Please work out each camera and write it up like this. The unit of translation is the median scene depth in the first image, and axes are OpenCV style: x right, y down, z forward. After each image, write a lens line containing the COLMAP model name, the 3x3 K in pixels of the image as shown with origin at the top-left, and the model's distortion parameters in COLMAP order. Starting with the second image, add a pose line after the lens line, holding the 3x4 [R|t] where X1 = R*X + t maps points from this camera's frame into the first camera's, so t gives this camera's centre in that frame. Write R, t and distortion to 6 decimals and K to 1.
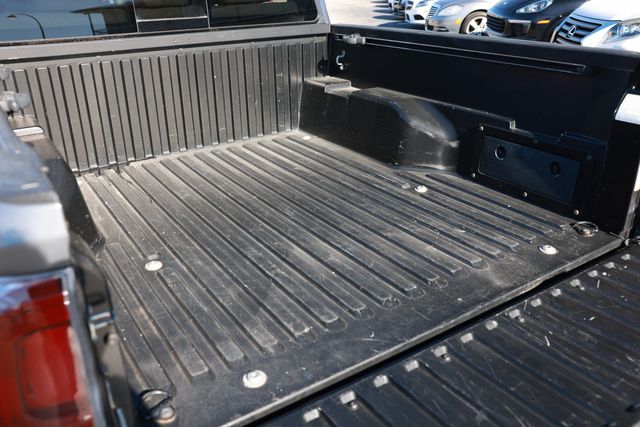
lens RADIAL K [[544.4, 0, 320.6], [0, 544.4, 214.9], [0, 0, 1]] dist [-0.053194, 0.012116]
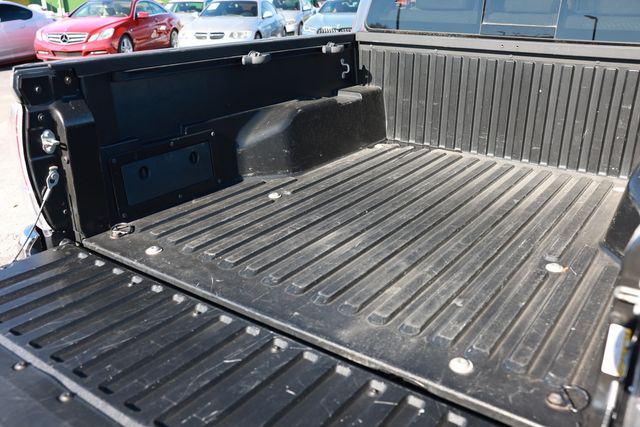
lens RADIAL K [[574.5, 0, 320.4], [0, 574.5, 212.0], [0, 0, 1]] dist [0.008724, -0.010229]
pose [[0.359773, 0.358466, -0.861432, 0.938919], [-0.382251, 0.898845, 0.214389, -0.212240], [0.851145, 0.252152, 0.460404, 0.432581]]
